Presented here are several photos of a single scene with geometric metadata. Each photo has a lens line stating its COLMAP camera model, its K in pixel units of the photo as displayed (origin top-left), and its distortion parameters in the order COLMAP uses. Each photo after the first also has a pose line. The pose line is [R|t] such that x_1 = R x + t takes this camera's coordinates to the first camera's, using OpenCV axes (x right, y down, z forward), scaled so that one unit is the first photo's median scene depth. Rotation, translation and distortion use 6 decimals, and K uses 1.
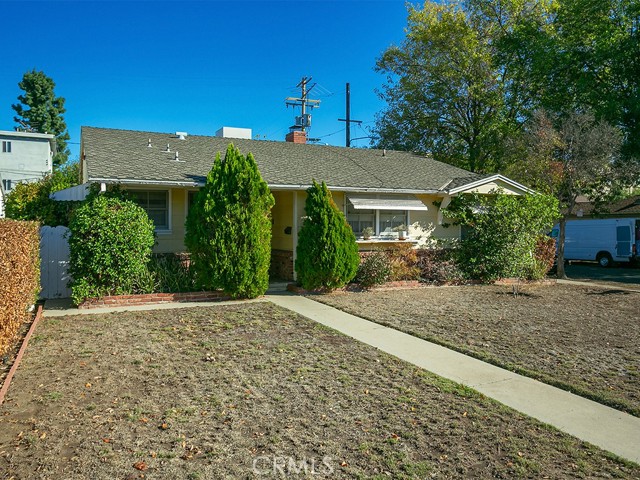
lens RADIAL K [[505.0, 0, 320.0], [0, 505.0, 240.0], [0, 0, 1]] dist [-0.040291, 0.007242]
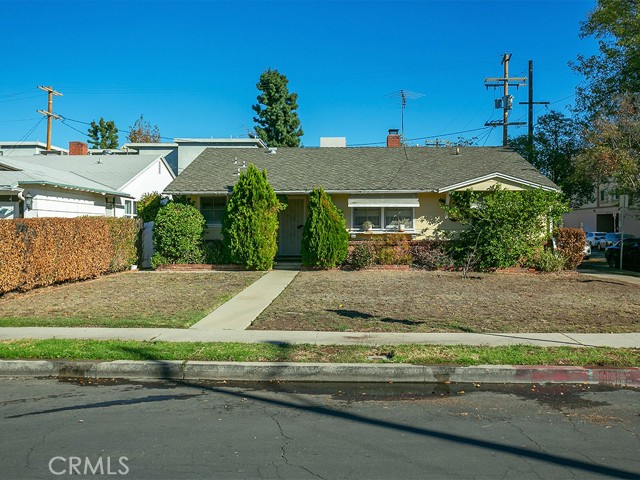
lens RADIAL K [[624.4, 0, 320.0], [0, 624.4, 240.0], [0, 0, 1]] dist [0.001460, 0.001071]
pose [[0.880990, 0.007712, -0.473072, 0.706545], [-0.008570, 0.999963, 0.000340, 0.021254], [0.473057, 0.003755, 0.881024, -0.410170]]
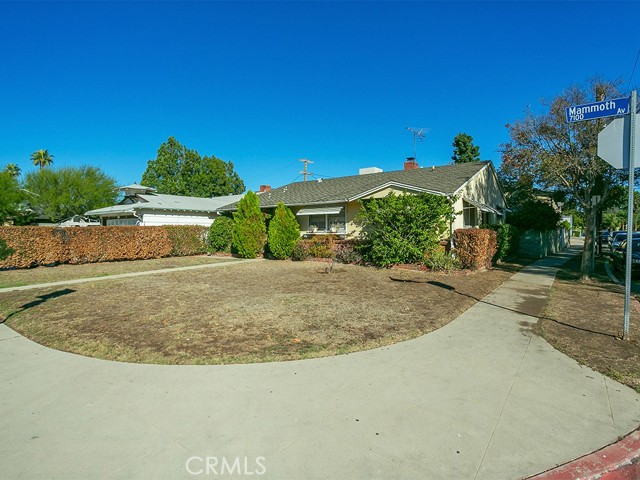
lens RADIAL K [[336.0, 0, 320.0], [0, 336.0, 240.0], [0, 0, 1]] dist [-0.051061, 0.000394]
pose [[0.467602, 0.019333, -0.883728, 1.083948], [-0.014423, 0.999795, 0.014241, 0.007883], [0.883821, 0.006087, 0.467785, 0.480647]]
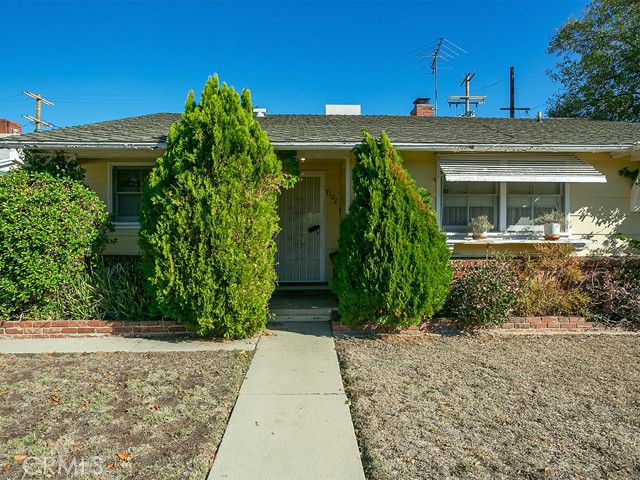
lens RADIAL K [[425.0, 0, 318.8], [0, 425.0, 233.4], [0, 0, 1]] dist [-0.044605, 0.044636]
pose [[0.915748, 0.002024, -0.401747, 0.117003], [-0.008646, 0.999855, -0.014672, 0.002212], [0.401659, 0.016909, 0.915633, 0.488757]]
